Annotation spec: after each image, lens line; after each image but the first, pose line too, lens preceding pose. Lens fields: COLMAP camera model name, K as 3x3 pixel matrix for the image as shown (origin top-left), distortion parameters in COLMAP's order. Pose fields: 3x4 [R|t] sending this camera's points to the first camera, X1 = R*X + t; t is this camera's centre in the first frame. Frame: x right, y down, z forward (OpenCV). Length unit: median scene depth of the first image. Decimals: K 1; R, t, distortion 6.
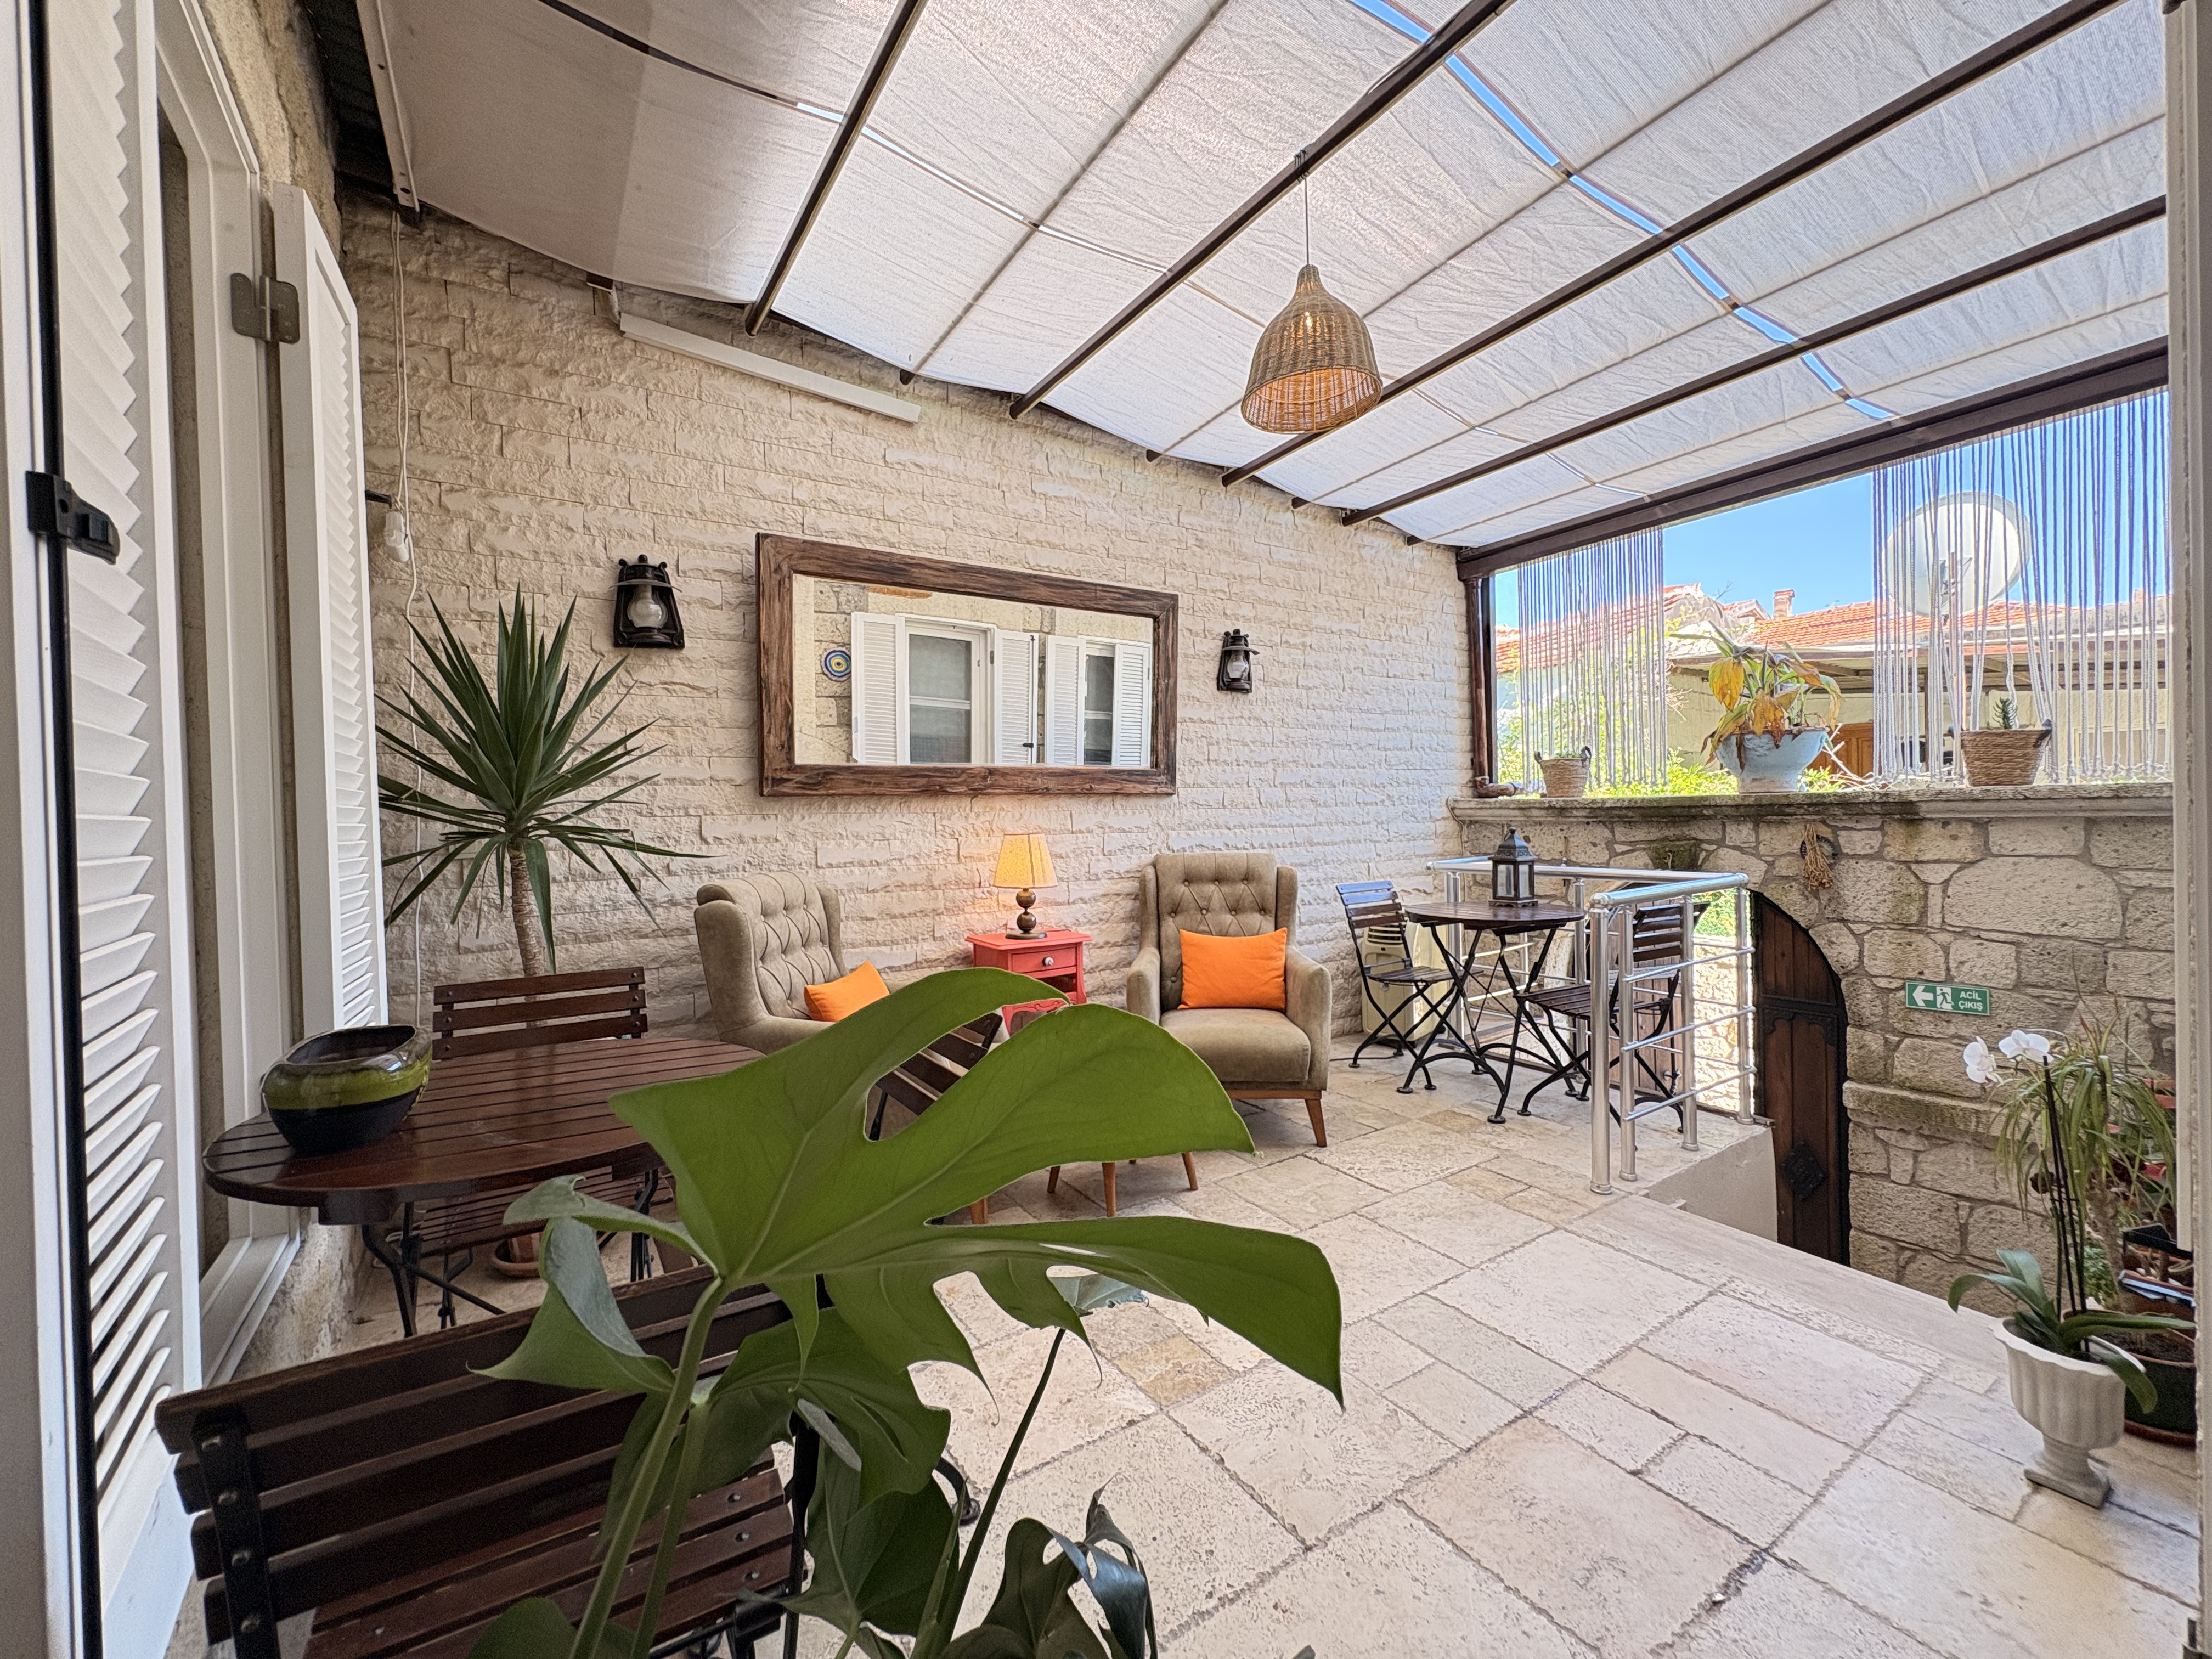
lens RADIAL K [[879.3, 0, 1104.8], [0, 879.3, 829.3], [0, 0, 1]] dist [-0.000560, -0.000312]
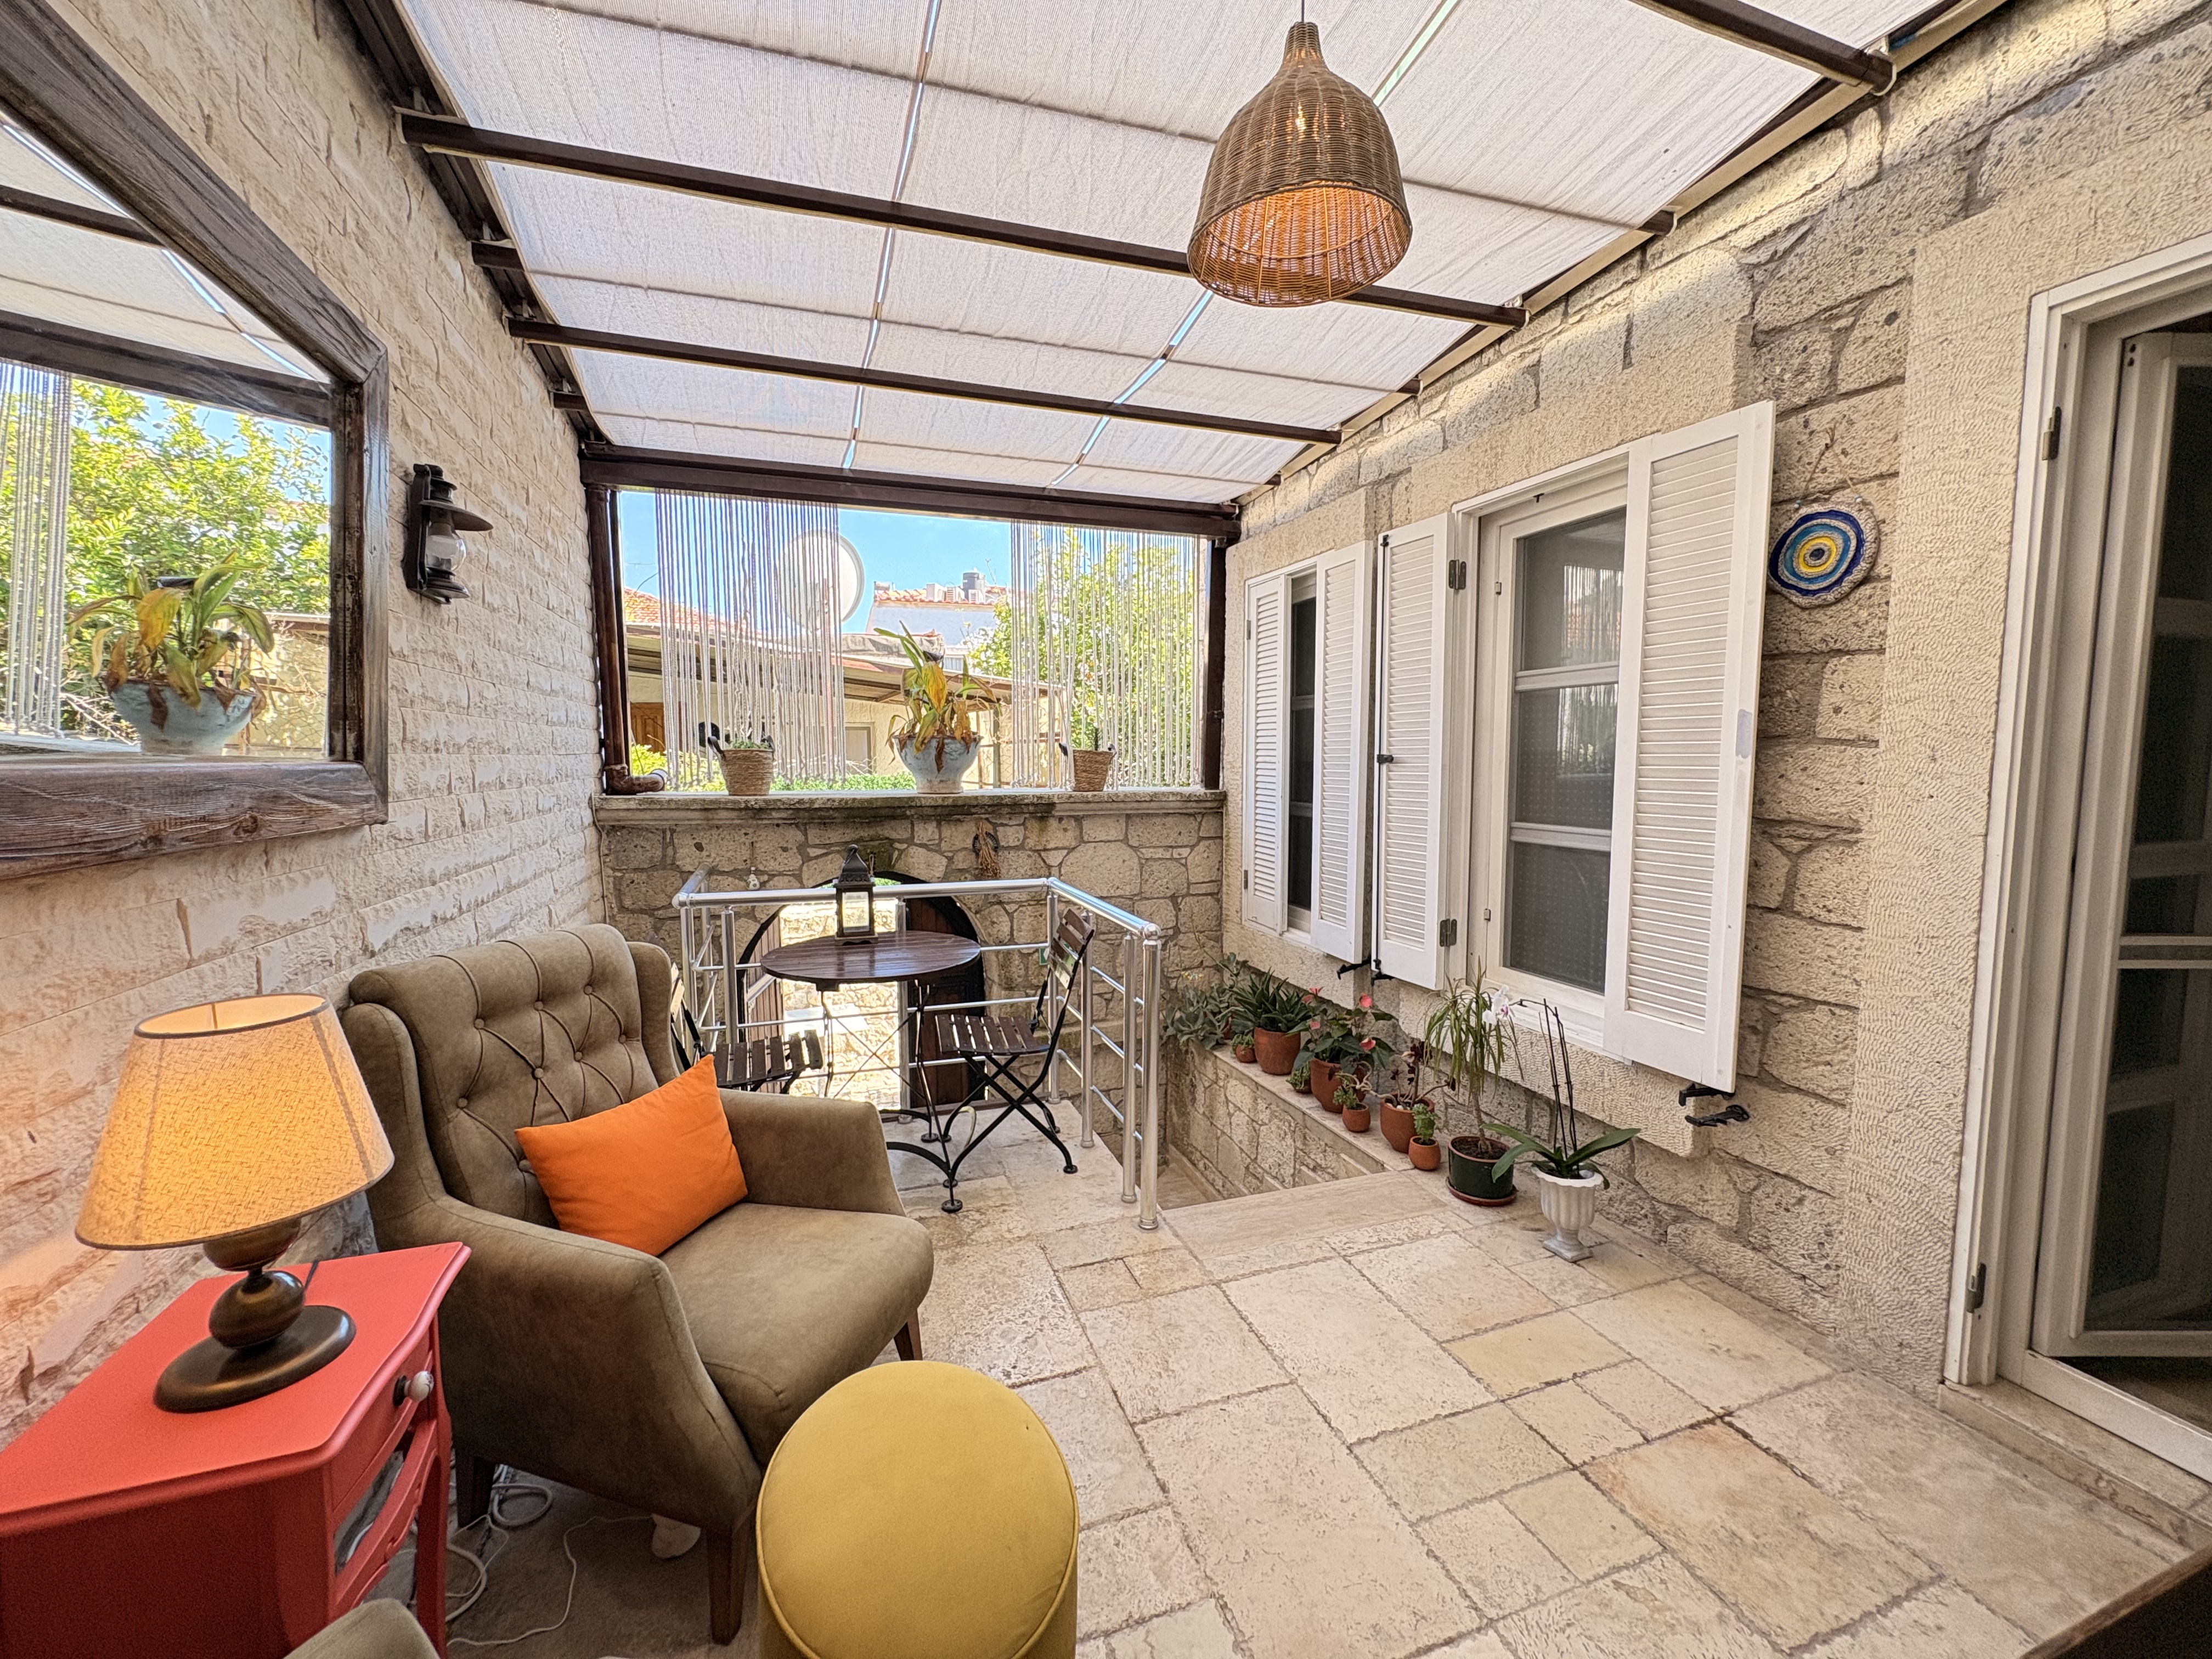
lens RADIAL K [[879.3, 0, 1104.8], [0, 879.3, 829.3], [0, 0, 1]] dist [-0.000560, -0.000312]
pose [[0.227389, -0.057897, 0.972081, -0.284362], [0.008250, 0.998310, 0.057529, -0.064823], [-0.973769, -0.005062, 0.227482, 0.631893]]
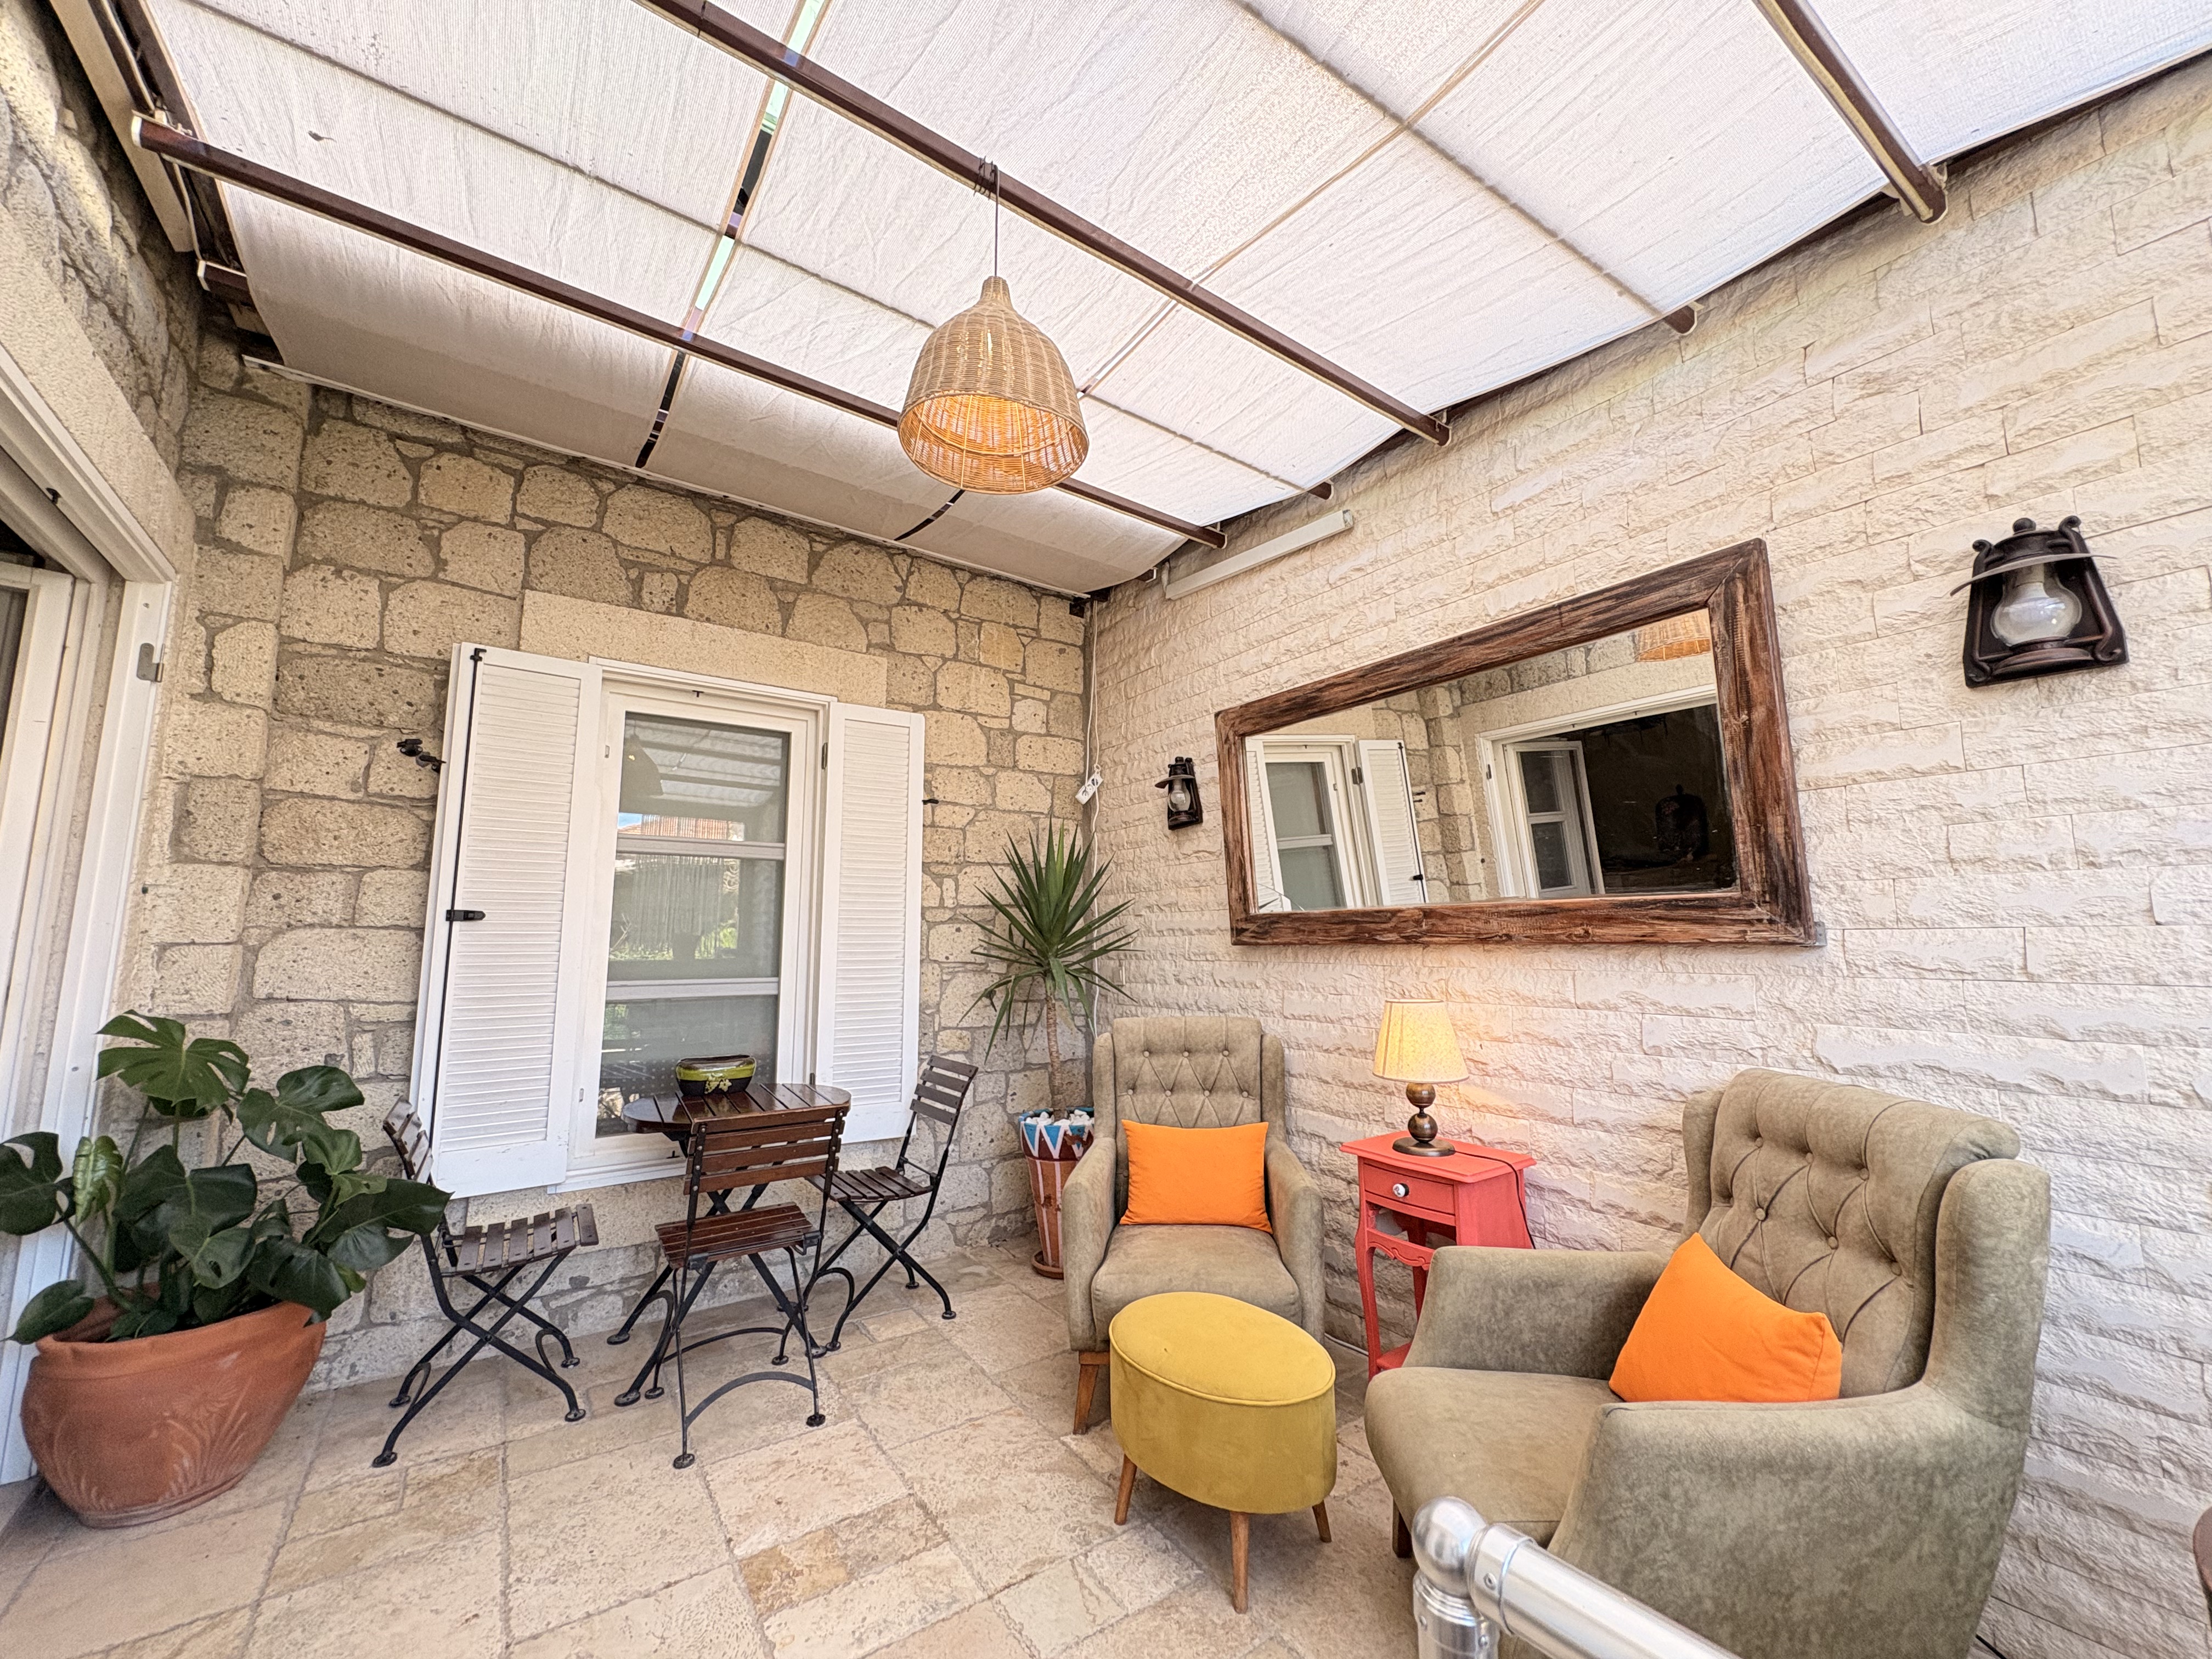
lens RADIAL K [[879.3, 0, 1104.8], [0, 879.3, 829.3], [0, 0, 1]] dist [-0.000560, -0.000312]
pose [[0.036154, -0.107823, -0.993512, 0.603262], [-0.009749, 0.994077, -0.108240, -0.052059], [0.999299, 0.013599, 0.034889, 0.684969]]
